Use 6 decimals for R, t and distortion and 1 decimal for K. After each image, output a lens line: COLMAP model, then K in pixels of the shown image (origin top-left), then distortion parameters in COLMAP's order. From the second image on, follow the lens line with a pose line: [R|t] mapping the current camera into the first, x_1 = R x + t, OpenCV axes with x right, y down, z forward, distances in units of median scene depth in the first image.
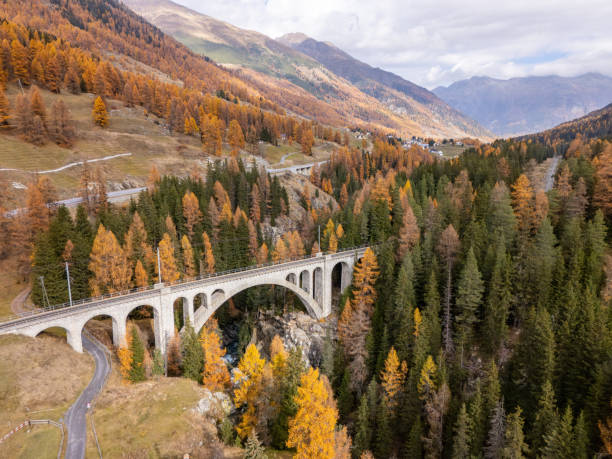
lens RADIAL K [[447.2, 0, 308.5], [0, 447.2, 229.7], [0, 0, 1]] dist [0.081172, -0.074606]
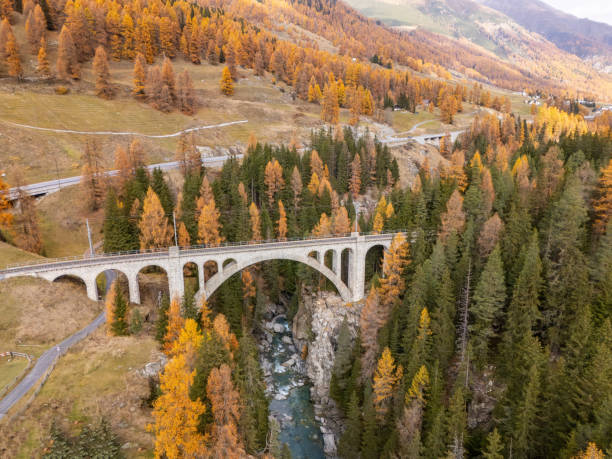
lens RADIAL K [[447.2, 0, 308.5], [0, 447.2, 229.7], [0, 0, 1]] dist [0.081172, -0.074606]
pose [[0.932627, 0.095852, -0.347879, 0.226974], [-0.071518, 0.994050, 0.082163, -0.020104], [0.353684, -0.051748, 0.933932, 0.094089]]
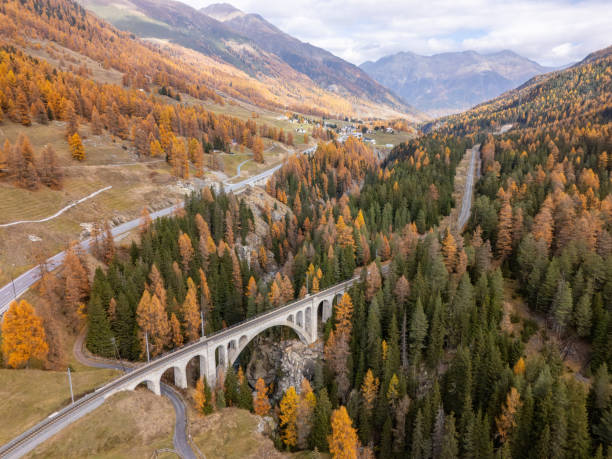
lens RADIAL K [[447.2, 0, 308.5], [0, 447.2, 229.7], [0, 0, 1]] dist [0.081172, -0.074606]
pose [[0.988956, -0.038363, 0.143157, -0.139183], [0.030223, 0.997823, 0.058610, -0.195566], [-0.145094, -0.053636, 0.987963, -0.271961]]
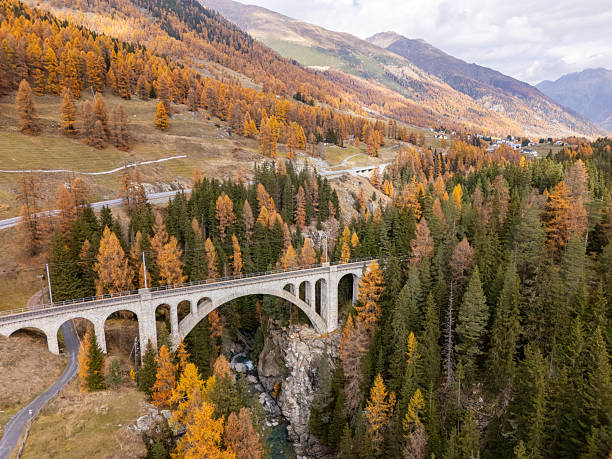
lens RADIAL K [[447.2, 0, 308.5], [0, 447.2, 229.7], [0, 0, 1]] dist [0.081172, -0.074606]
pose [[0.981508, 0.030654, -0.188951, 0.145107], [-0.030998, 0.999519, 0.001135, -0.015387], [0.188895, 0.004743, 0.981986, 0.067568]]
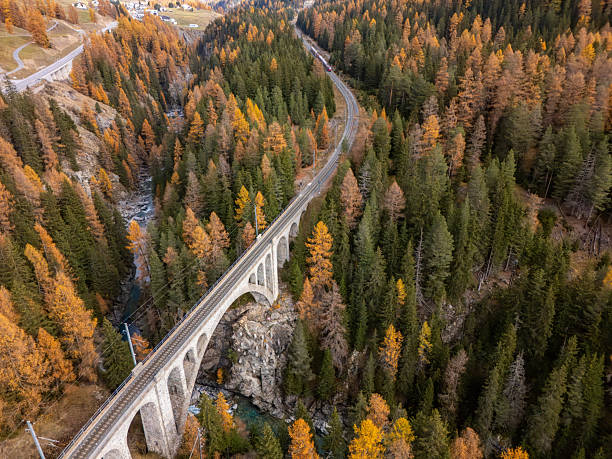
lens RADIAL K [[447.2, 0, 308.5], [0, 447.2, 229.7], [0, 0, 1]] dist [0.081172, -0.074606]
pose [[0.829085, -0.266834, 0.491343, -0.282606], [0.118931, 0.942827, 0.311339, -0.192391], [-0.546328, -0.199691, 0.813419, 0.222633]]
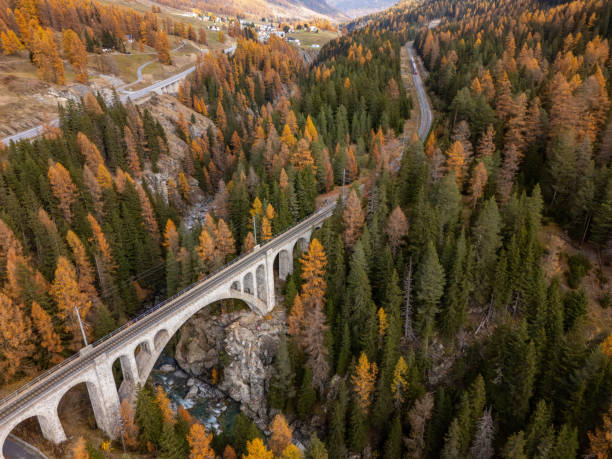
lens RADIAL K [[447.2, 0, 308.5], [0, 447.2, 229.7], [0, 0, 1]] dist [0.081172, -0.074606]
pose [[0.947631, -0.151866, 0.280949, -0.109701], [0.079924, 0.964482, 0.251767, -0.173888], [-0.309205, -0.216128, 0.926111, 0.134738]]
